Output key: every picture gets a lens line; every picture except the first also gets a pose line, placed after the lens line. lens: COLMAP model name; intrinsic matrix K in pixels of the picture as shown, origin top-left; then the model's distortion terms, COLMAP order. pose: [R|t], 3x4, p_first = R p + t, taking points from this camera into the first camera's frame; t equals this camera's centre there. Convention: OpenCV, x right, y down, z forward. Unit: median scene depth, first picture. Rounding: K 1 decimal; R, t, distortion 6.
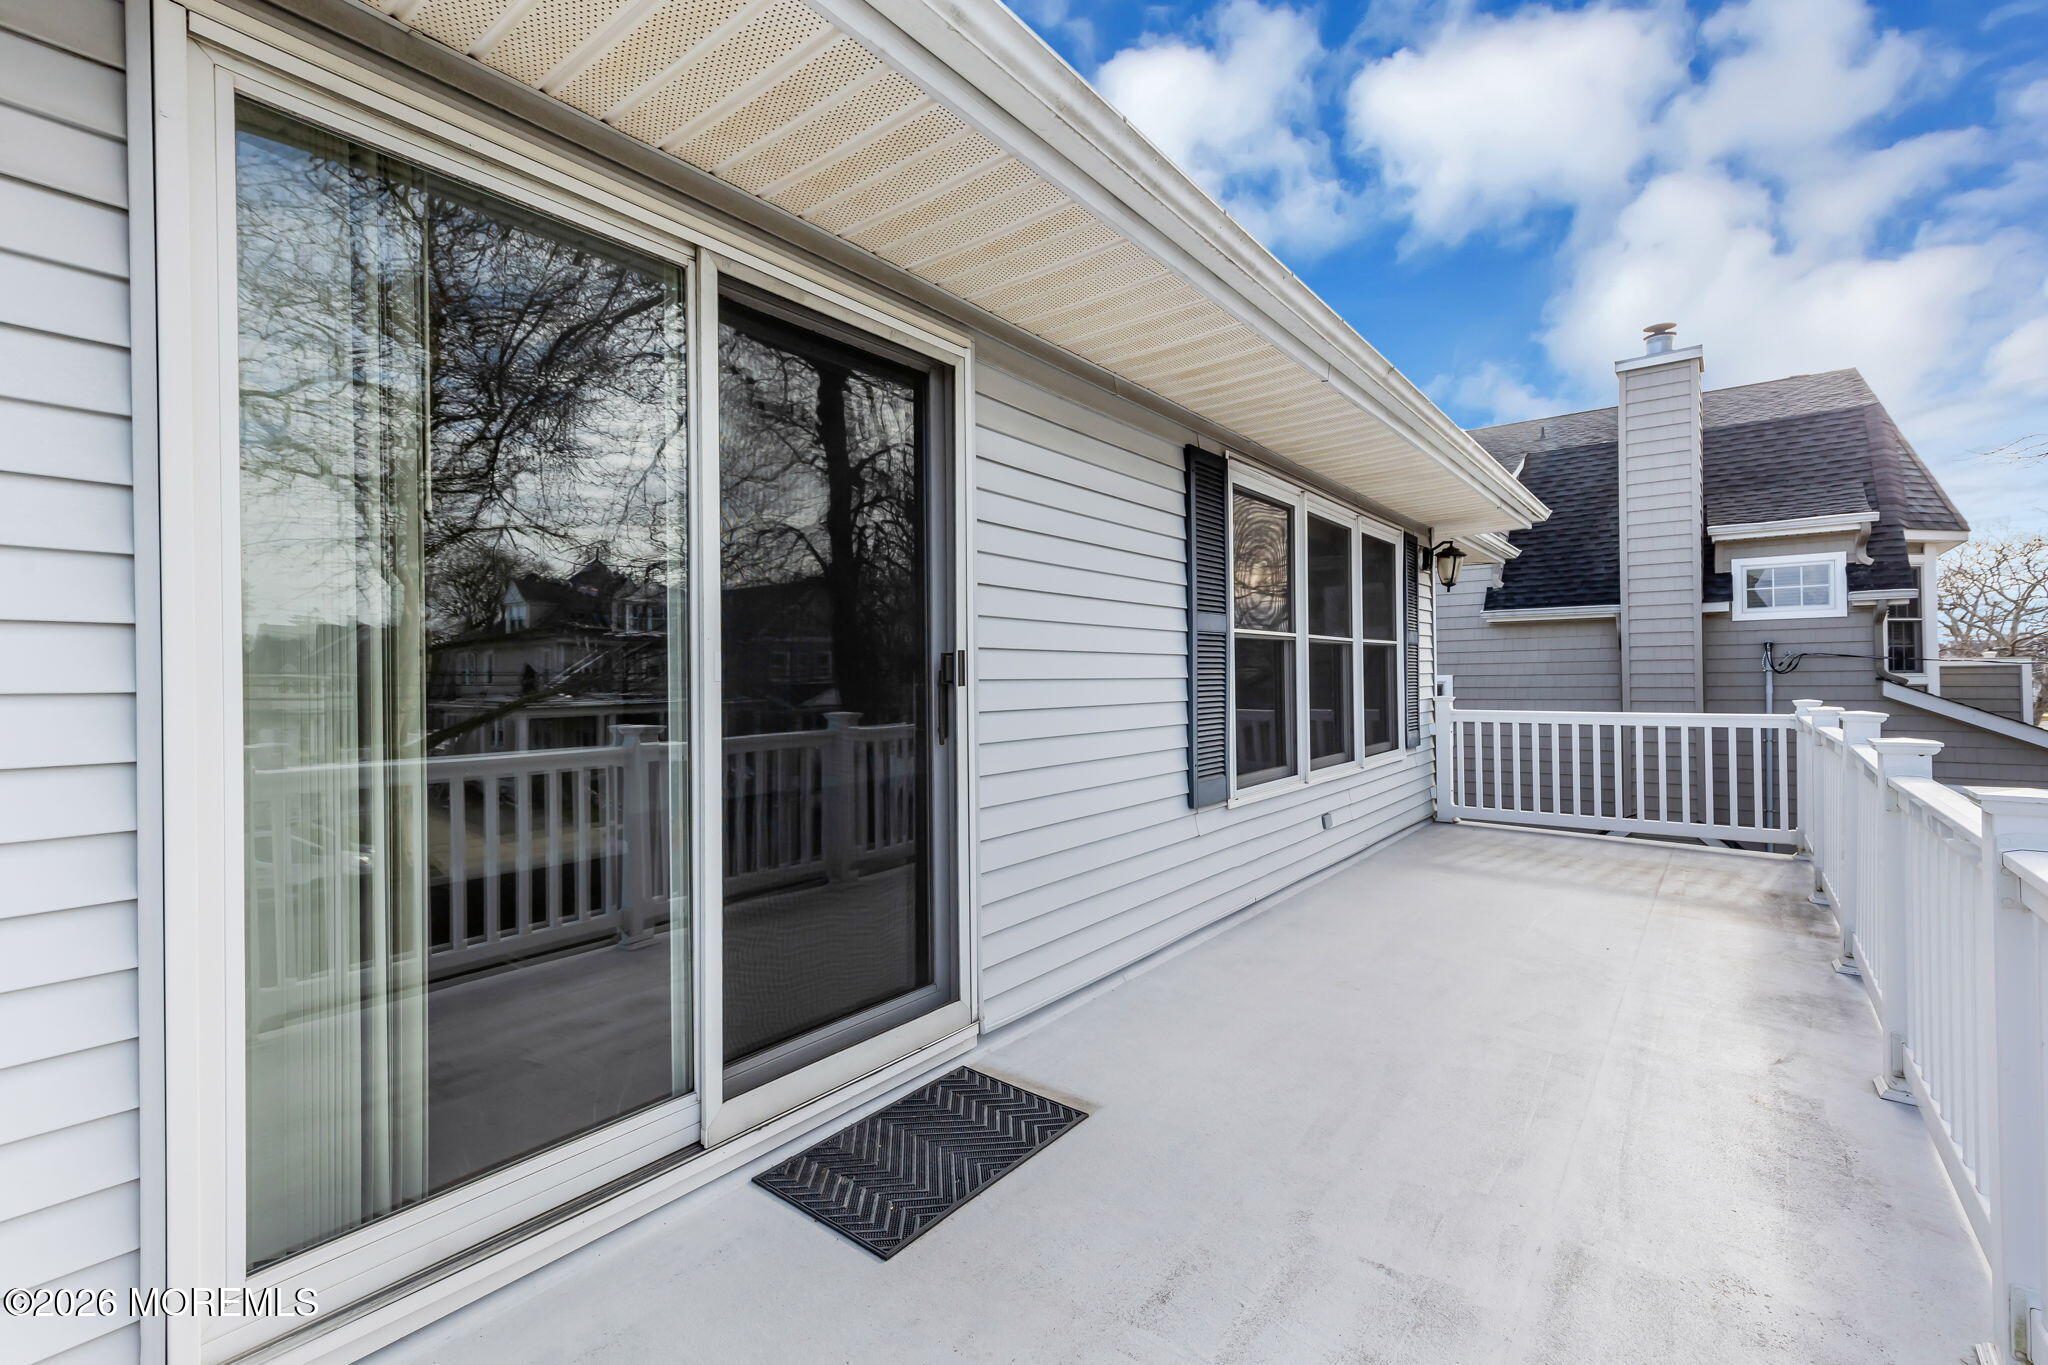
lens RADIAL K [[935.2, 0, 1022.5], [0, 935.2, 676.9], [0, 0, 1]] dist [0.003073, 0.001196]
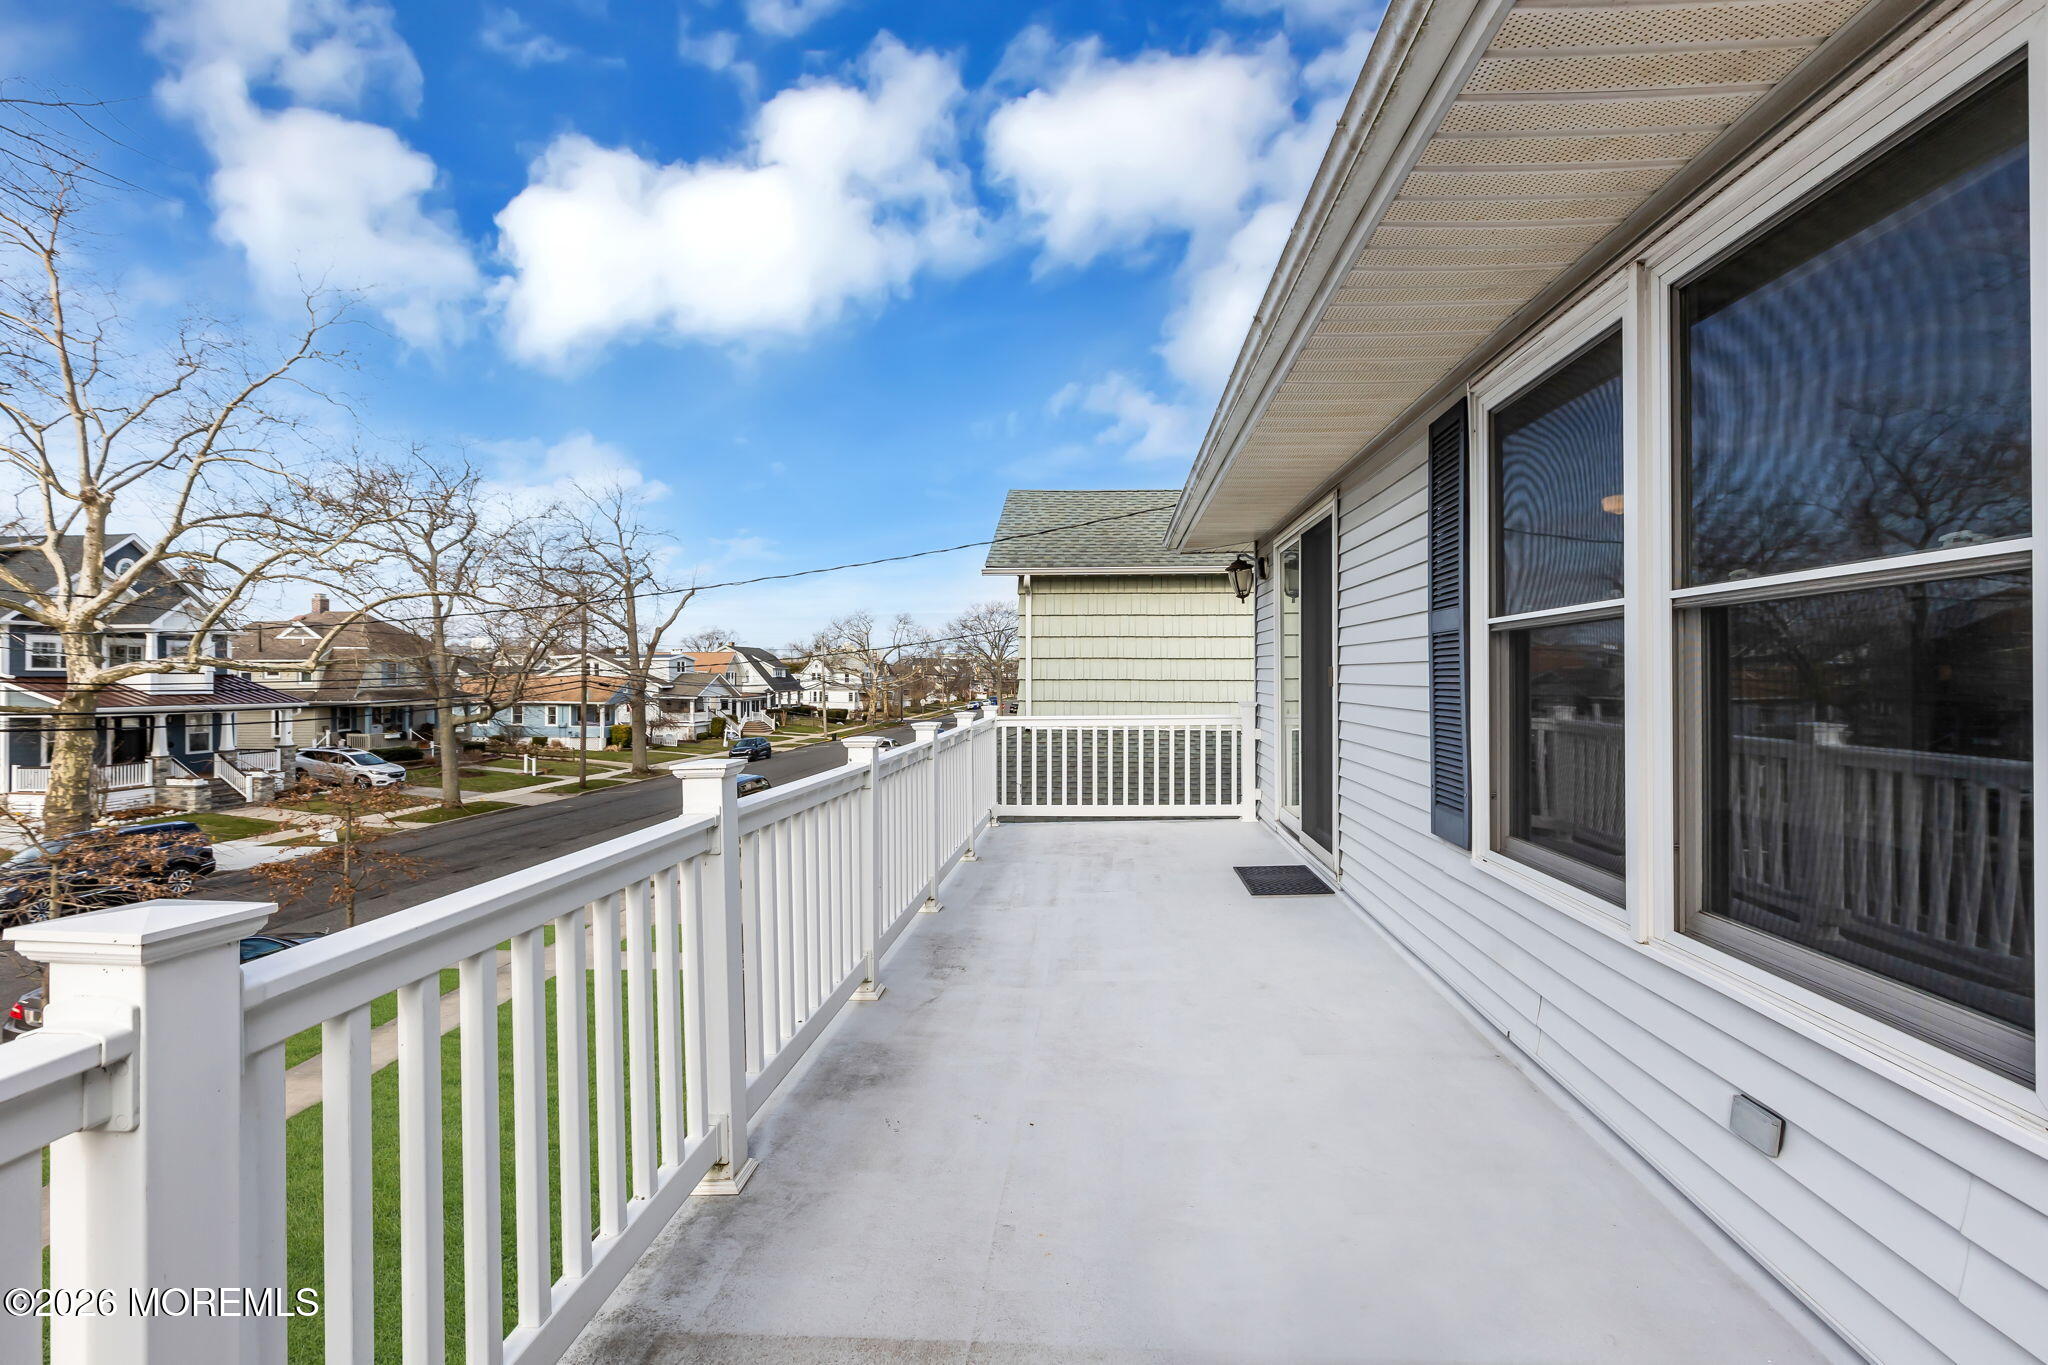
lens RADIAL K [[935.2, 0, 1022.5], [0, 935.2, 676.9], [0, 0, 1]] dist [0.003073, 0.001196]
pose [[-0.850099, 0.024074, -0.526072, 1.201346], [0.019386, 0.999708, 0.014422, -0.031251], [0.526266, 0.002062, -0.850318, 1.890274]]
